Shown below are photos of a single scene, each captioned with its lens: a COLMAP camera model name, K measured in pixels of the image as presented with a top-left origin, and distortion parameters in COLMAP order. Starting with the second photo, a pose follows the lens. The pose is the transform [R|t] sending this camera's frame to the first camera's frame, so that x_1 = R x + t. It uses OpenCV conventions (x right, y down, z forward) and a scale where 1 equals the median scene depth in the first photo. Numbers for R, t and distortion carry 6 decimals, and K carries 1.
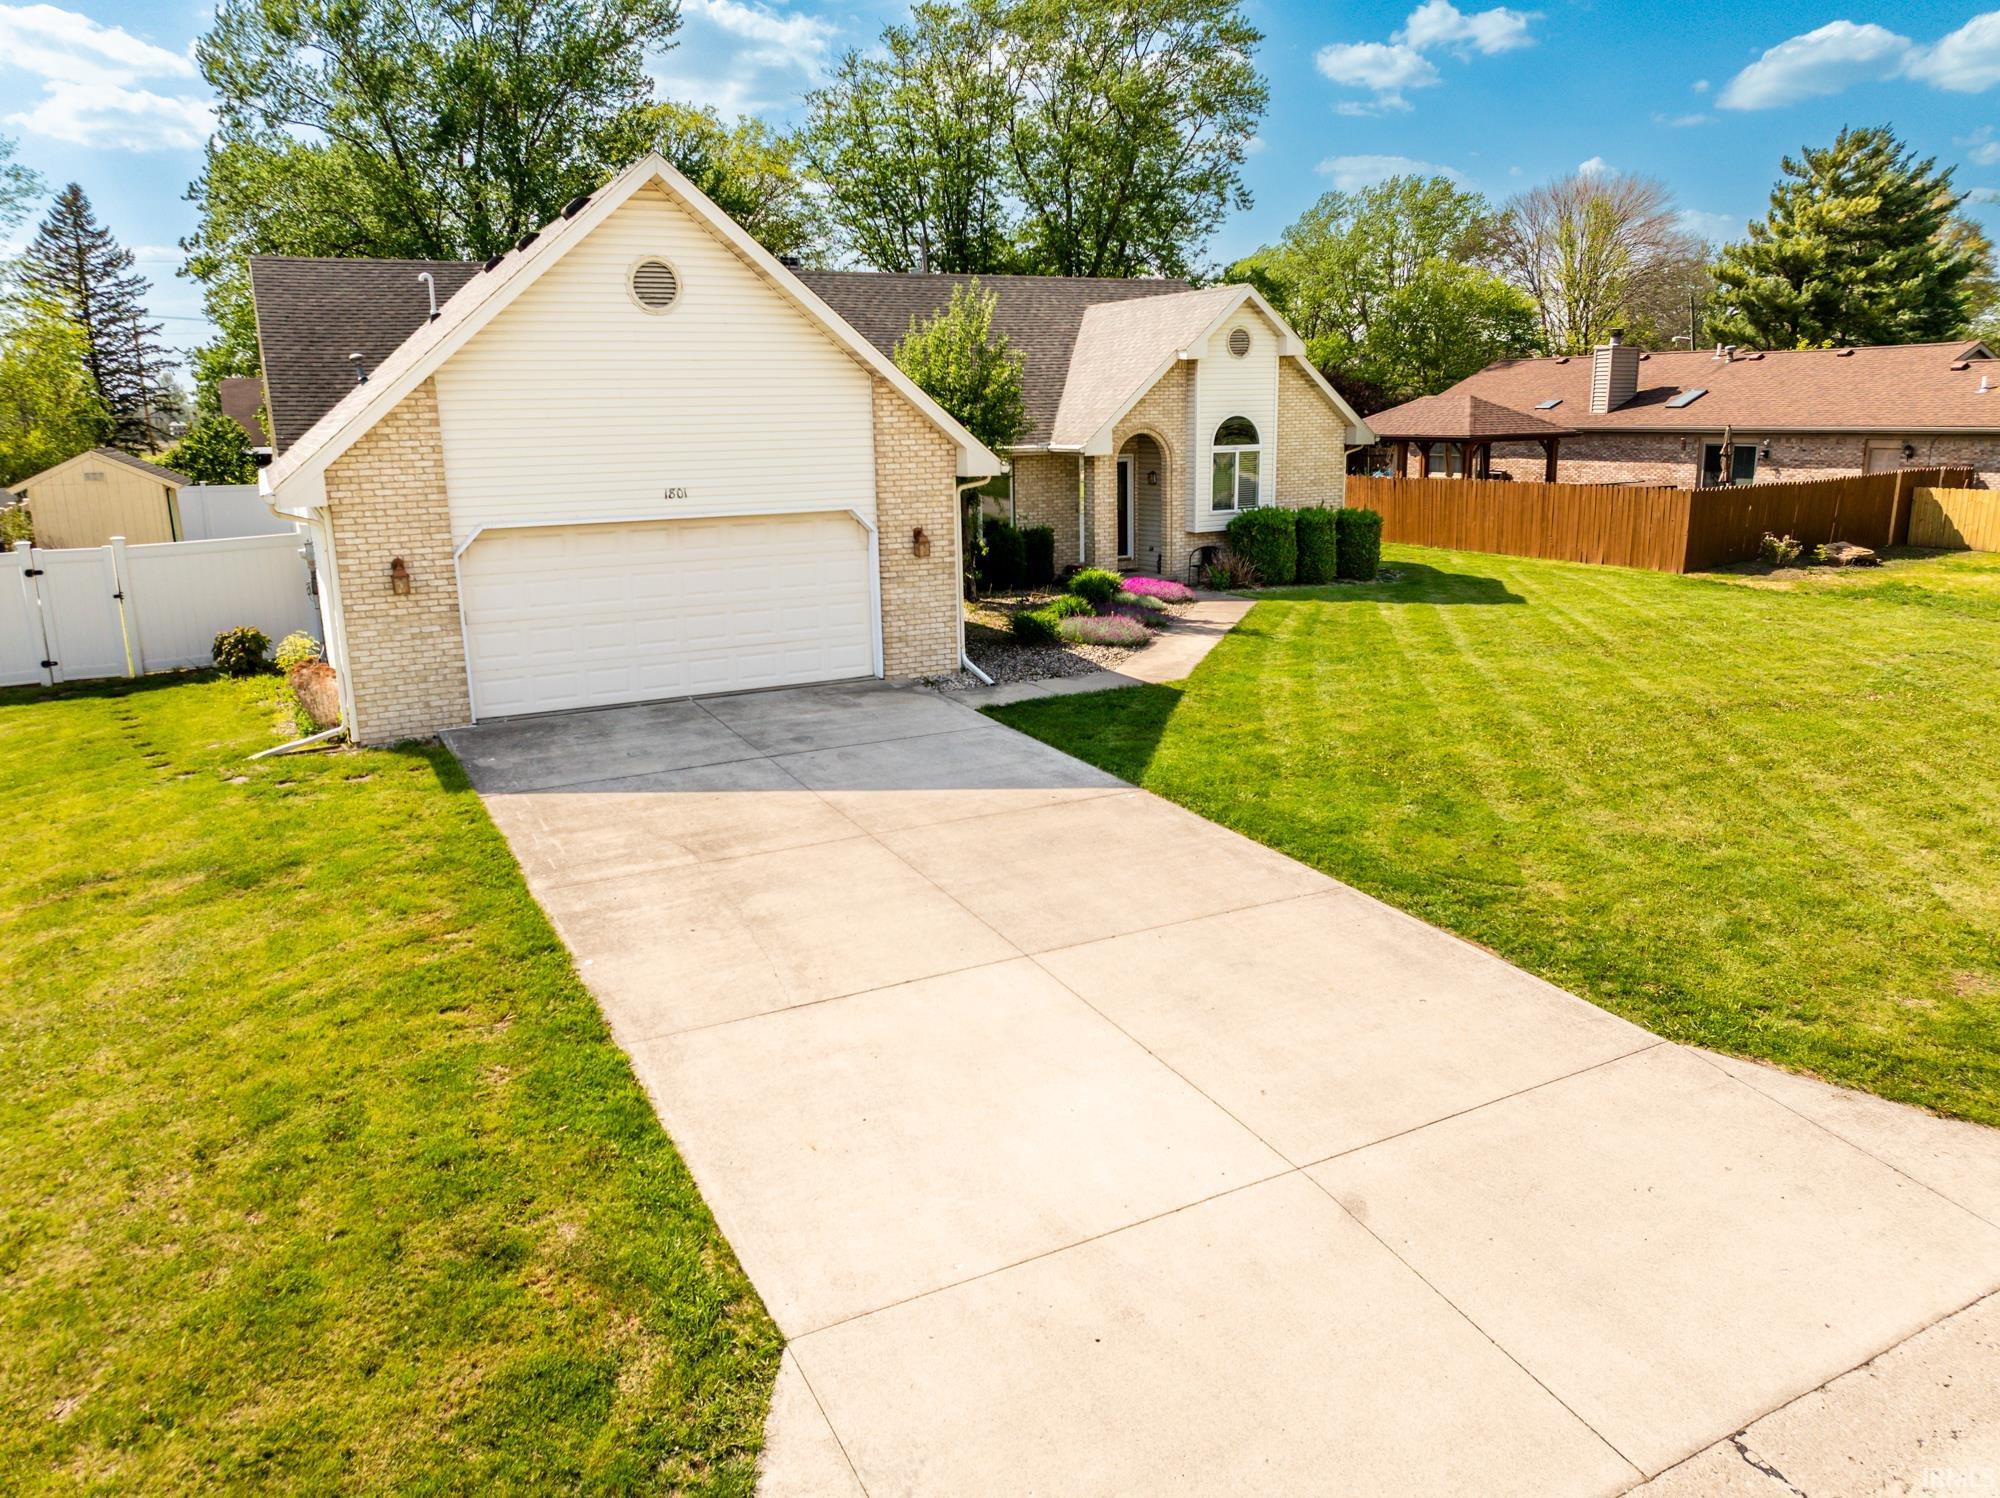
lens RADIAL K [[1404.5, 0, 1000.0], [0, 1404.5, 749.0], [0, 0, 1]] dist [-0.014304, -0.004331]
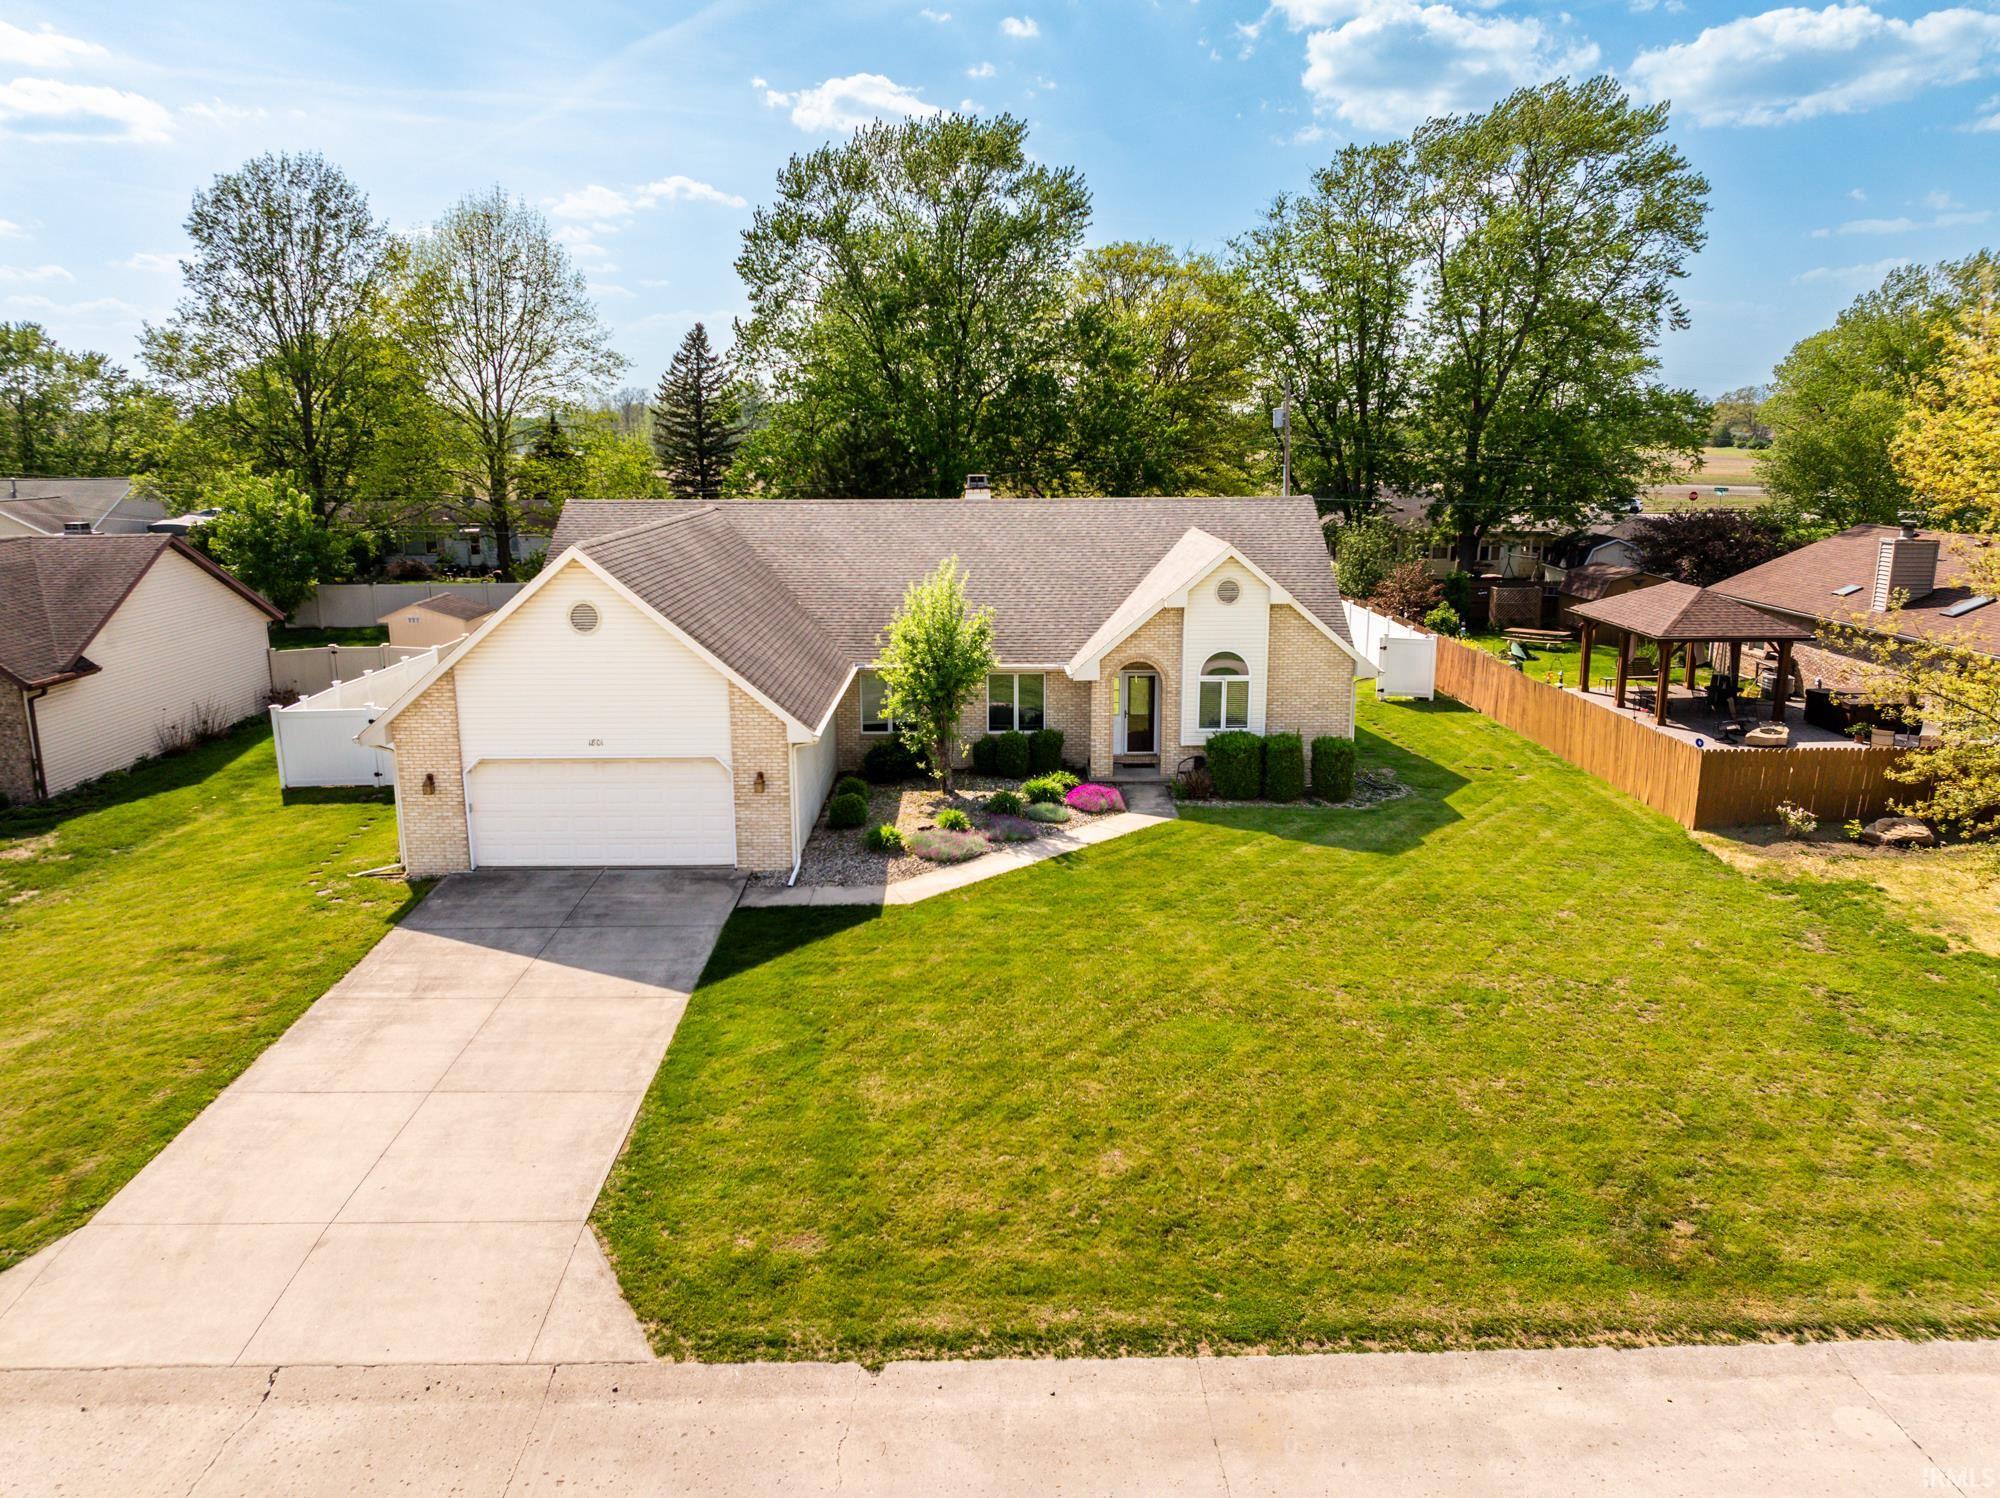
lens RADIAL K [[1404.5, 0, 1000.0], [0, 1404.5, 749.0], [0, 0, 1]] dist [-0.014304, -0.004331]
pose [[0.888931, 0.118488, -0.442451, 1.090833], [-0.120486, 0.992432, 0.023705, -0.331466], [0.441911, 0.032237, 0.896479, -0.278654]]
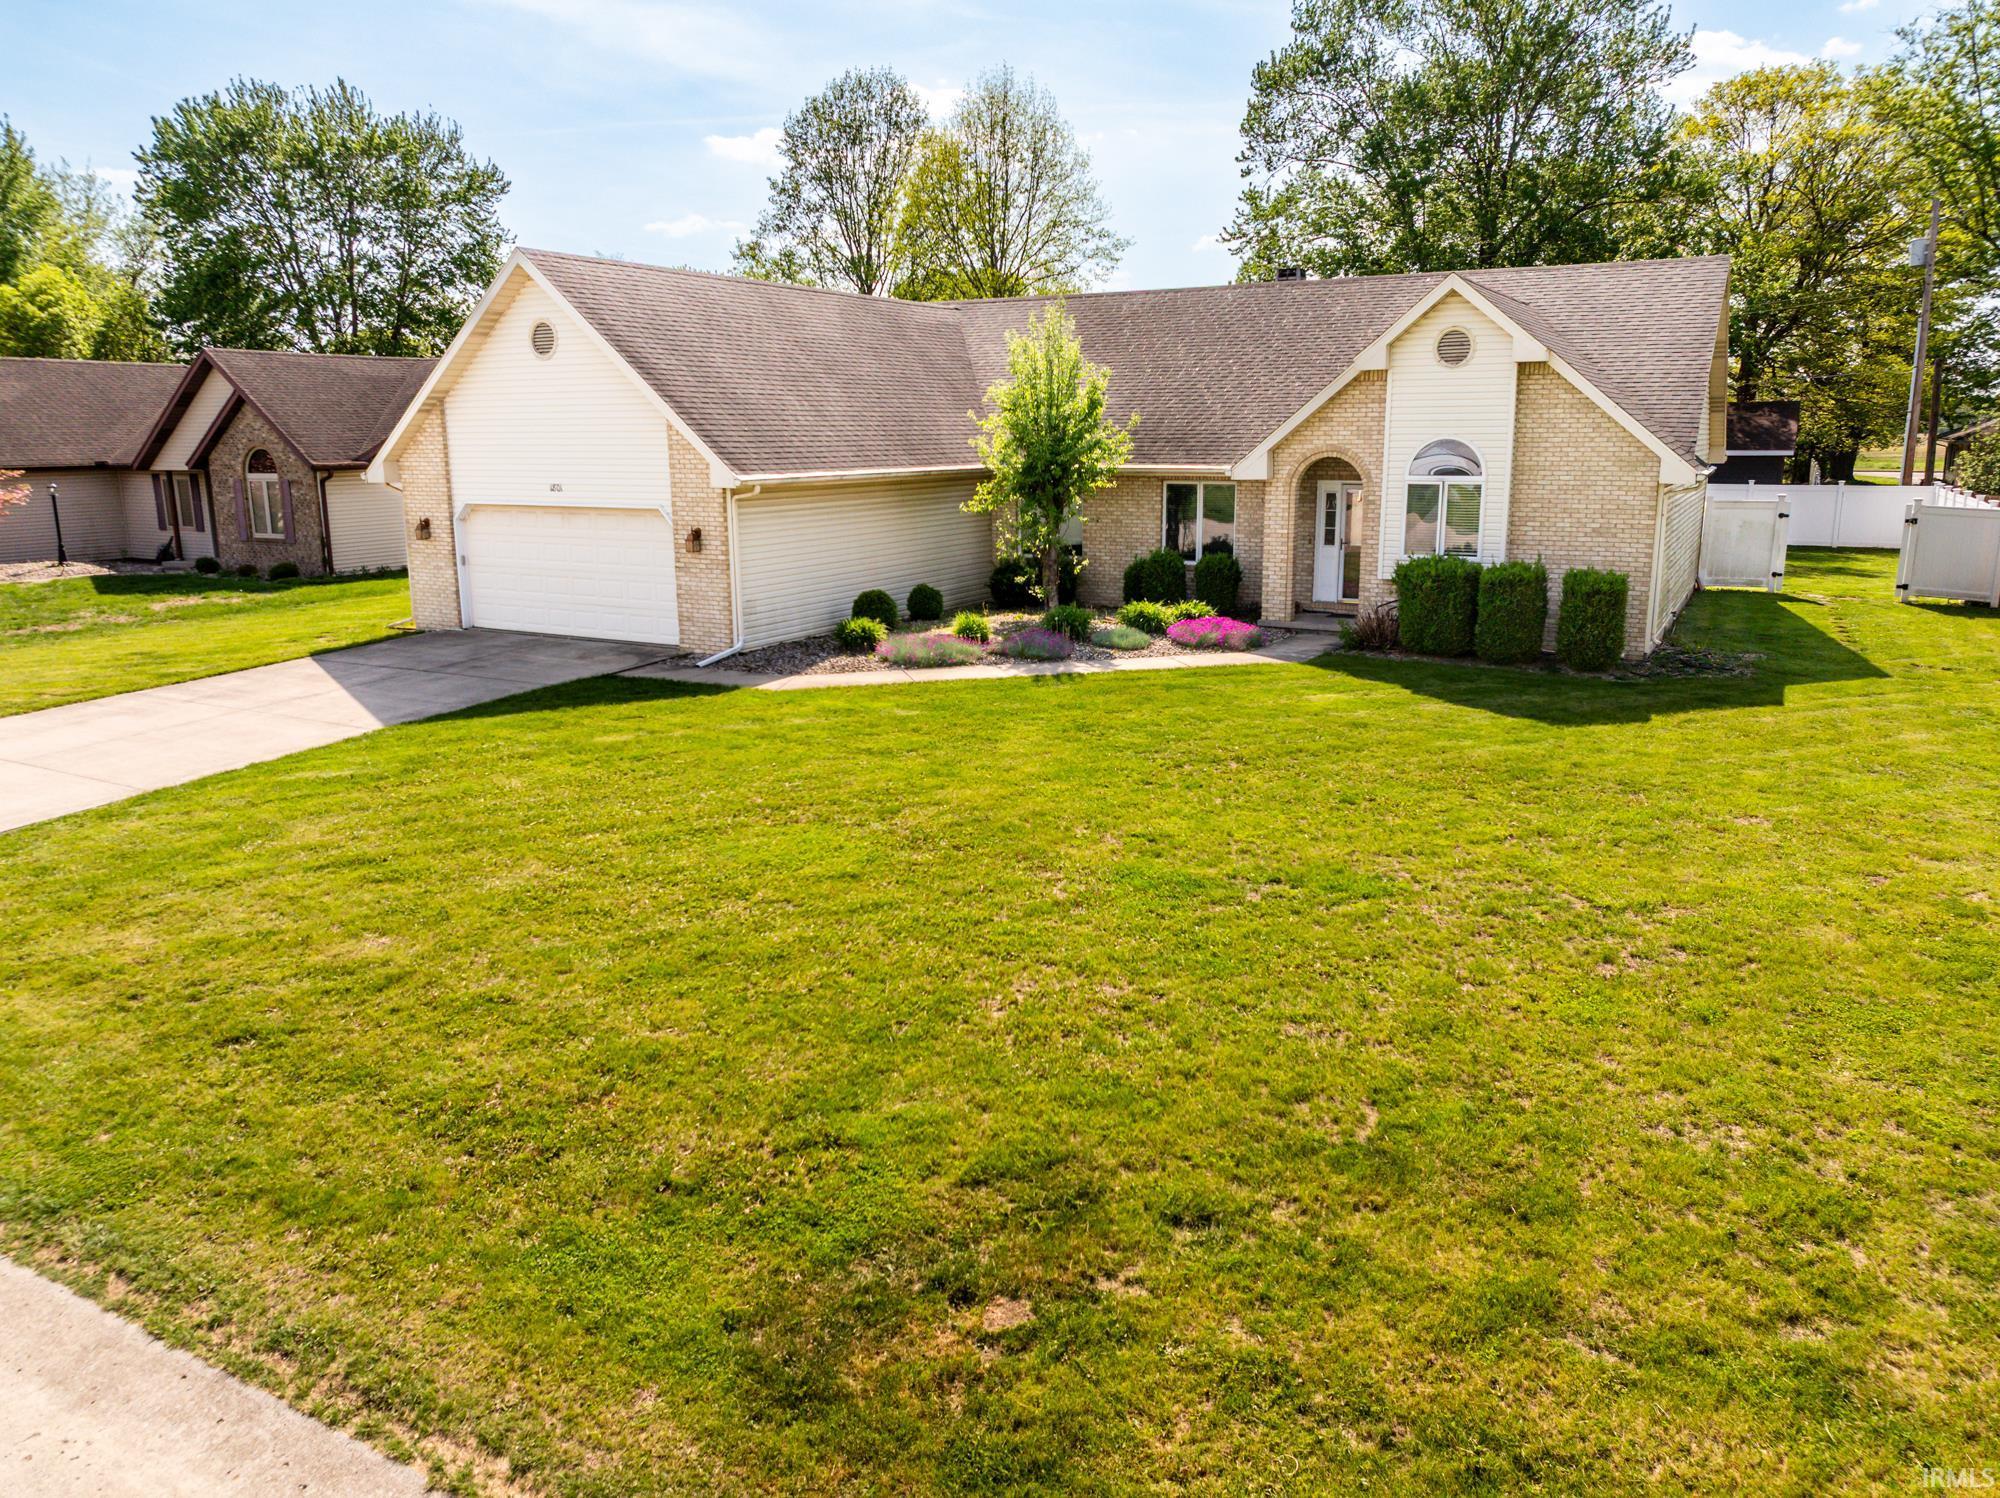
lens RADIAL K [[1410.8, 0, 998.4], [0, 1410.8, 737.5], [0, 0, 1]] dist [-0.020541, 0.010076]
pose [[0.536151, 0.196060, -0.821037, 1.476935], [-0.201108, 0.974314, 0.101334, -0.210758], [0.819815, 0.110787, 0.561809, 0.746486]]
